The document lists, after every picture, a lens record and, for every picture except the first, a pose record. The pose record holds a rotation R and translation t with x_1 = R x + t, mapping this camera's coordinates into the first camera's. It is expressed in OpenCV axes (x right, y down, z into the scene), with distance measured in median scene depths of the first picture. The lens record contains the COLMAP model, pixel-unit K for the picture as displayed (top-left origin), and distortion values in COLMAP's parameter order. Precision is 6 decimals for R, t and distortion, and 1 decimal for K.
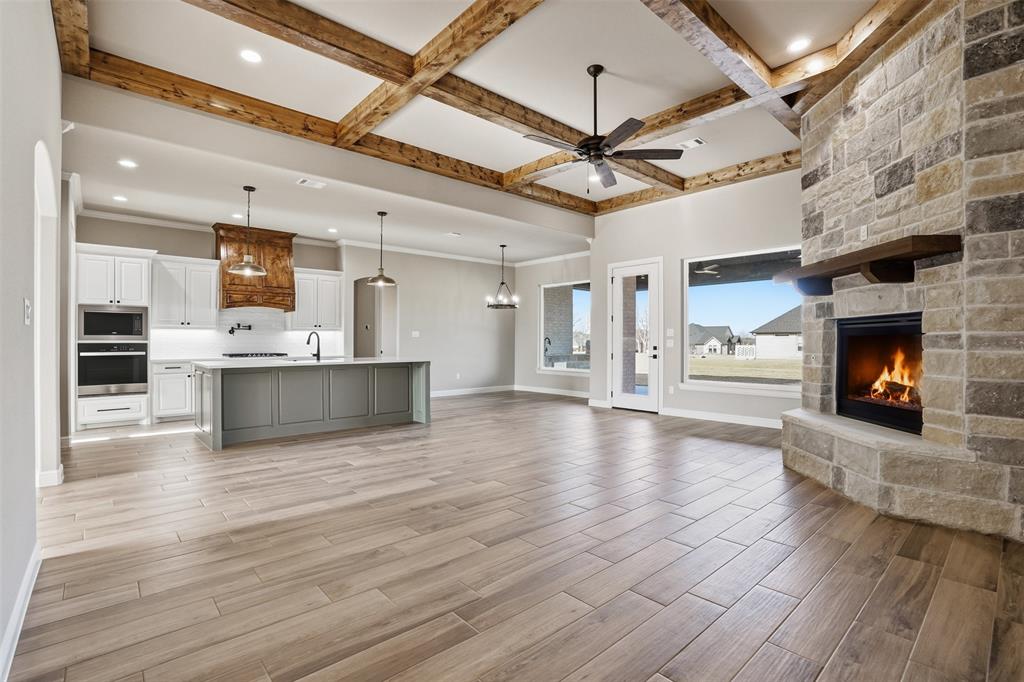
lens RADIAL K [[475.2, 0, 509.8], [0, 475.2, 343.0], [0, 0, 1]] dist [-0.055844, 0.016760]
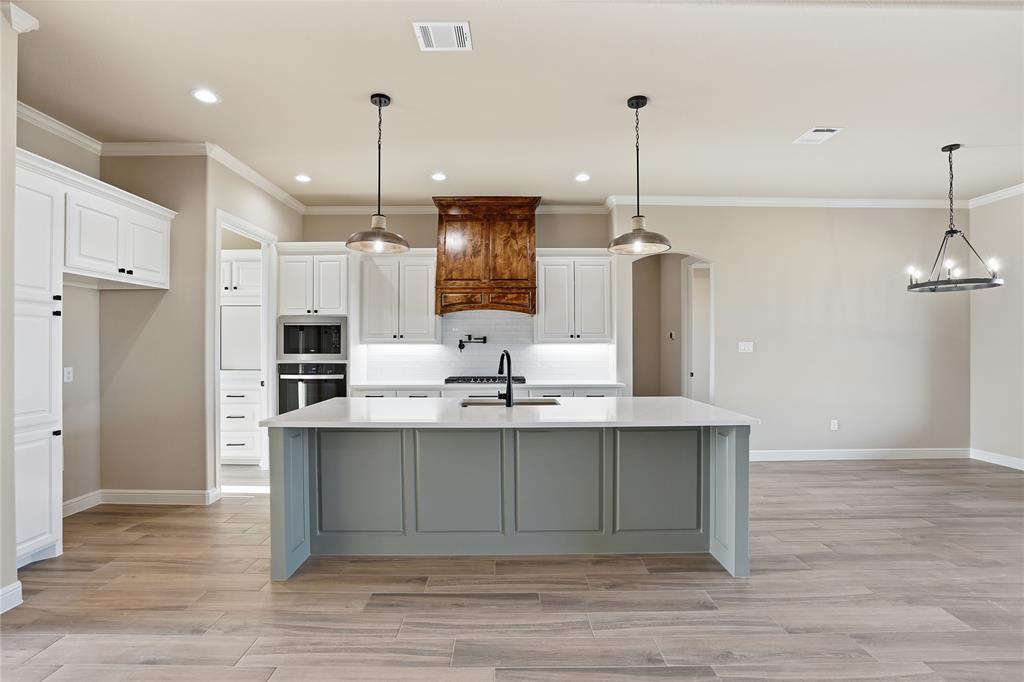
lens RADIAL K [[475.2, 0, 509.0], [0, 475.2, 344.2], [0, 0, 1]] dist [-0.055844, 0.016760]
pose [[0.749025, -0.003073, -0.662534, -0.060409], [-0.000866, 0.999984, -0.005616, -0.028112], [0.662541, 0.004781, 0.749010, 0.599641]]
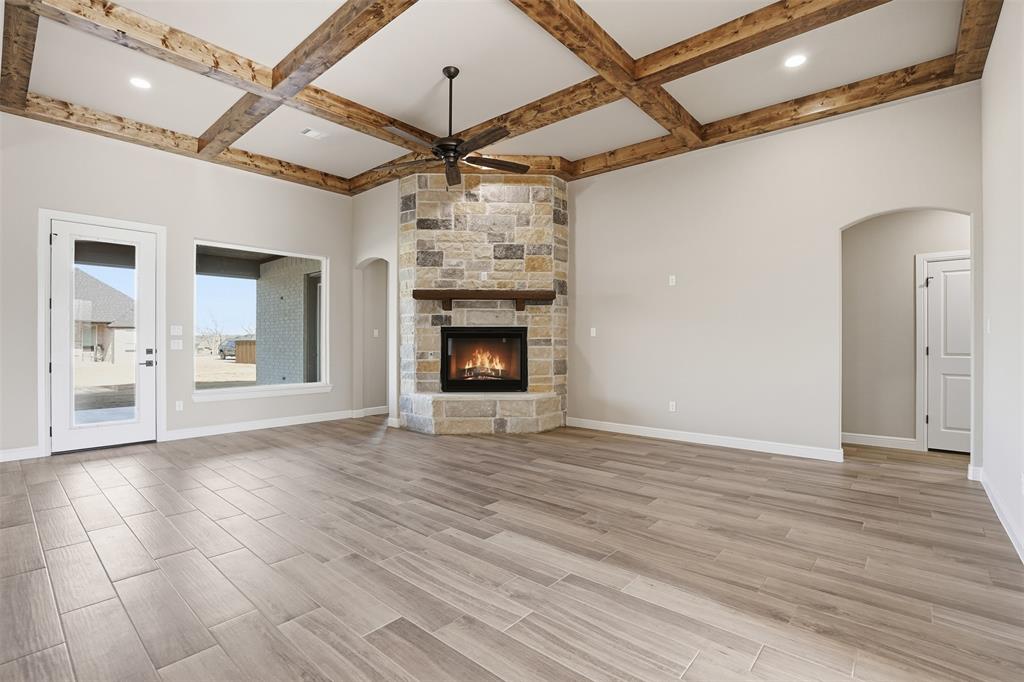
lens RADIAL K [[475.2, 0, 513.3], [0, 475.2, 335.9], [0, 0, 1]] dist [-0.055844, 0.016760]
pose [[-0.128691, 0.013236, 0.991596, -0.542887], [0.003139, 0.999911, -0.012940, -0.001849], [-0.991680, 0.001447, -0.128721, 0.654127]]
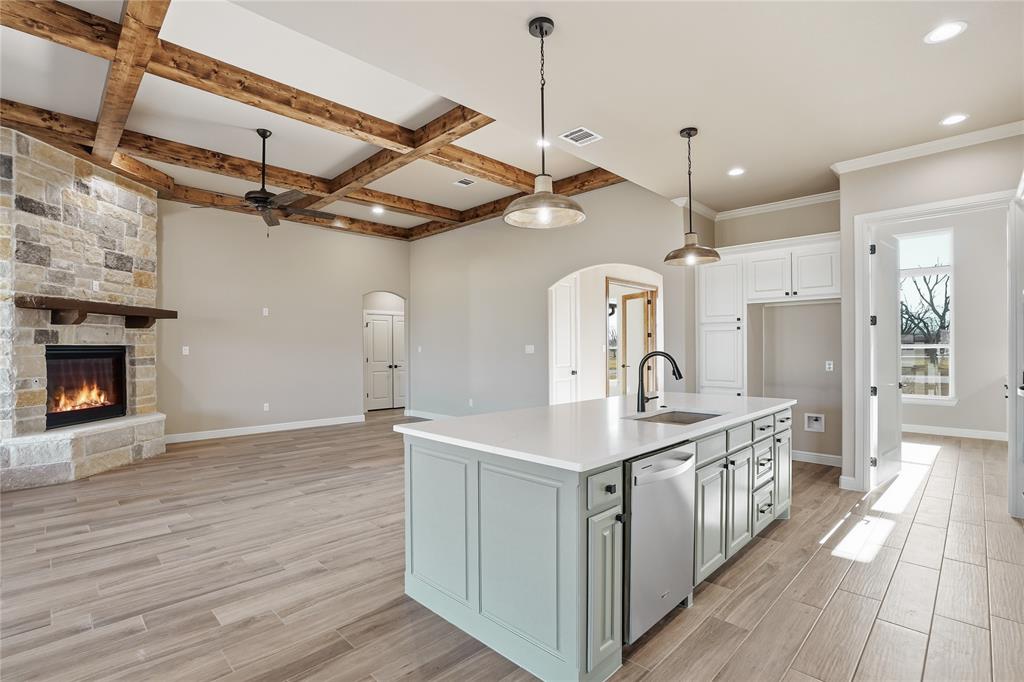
lens RADIAL K [[475.2, 0, 508.7], [0, 475.2, 347.2], [0, 0, 1]] dist [-0.055844, 0.016760]
pose [[-0.998382, 0.004120, -0.056712, -0.239464], [0.003952, 0.999987, 0.003062, -0.030379], [0.056724, 0.002833, -0.998386, 1.446377]]
